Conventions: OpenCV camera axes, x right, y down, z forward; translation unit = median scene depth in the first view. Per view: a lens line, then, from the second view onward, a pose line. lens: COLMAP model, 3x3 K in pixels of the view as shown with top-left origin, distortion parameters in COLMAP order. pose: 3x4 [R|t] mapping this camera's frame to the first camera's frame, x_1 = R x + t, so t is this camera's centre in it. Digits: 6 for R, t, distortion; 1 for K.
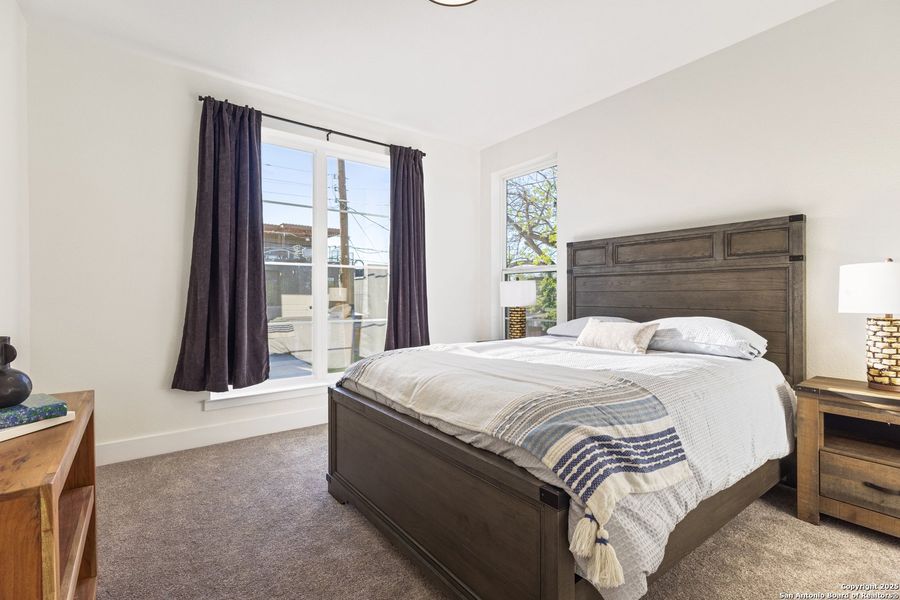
lens RADIAL K [[418.0, 0, 447.4], [0, 418.0, 295.6], [0, 0, 1]] dist [0.000148, 0.000840]
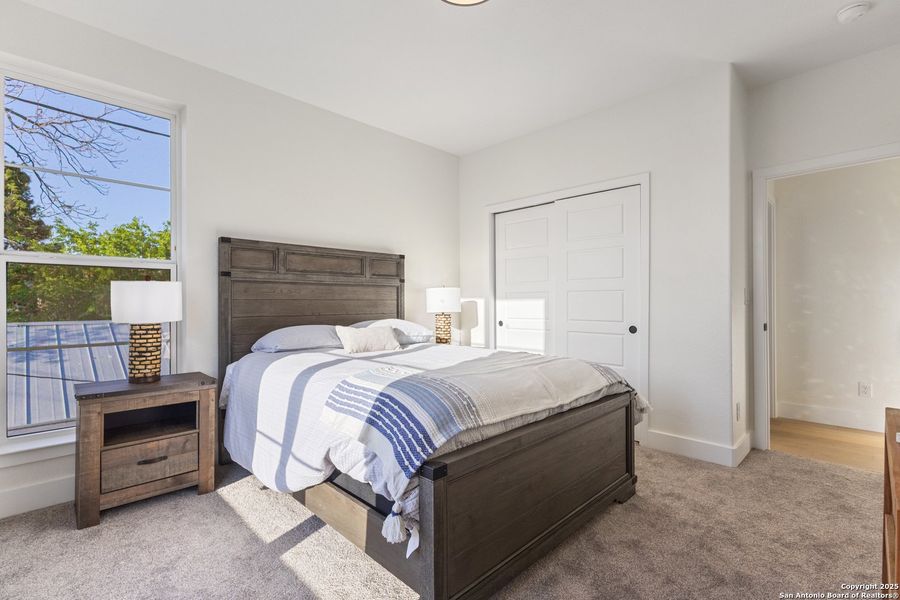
lens RADIAL K [[418.0, 0, 447.5], [0, 418.0, 303.1], [0, 0, 1]] dist [0.000148, 0.000840]
pose [[-0.122270, -0.006504, 0.992476, -0.706726], [-0.003290, 0.999976, 0.006148, -0.009969], [-0.992491, -0.002514, -0.122289, 0.862491]]
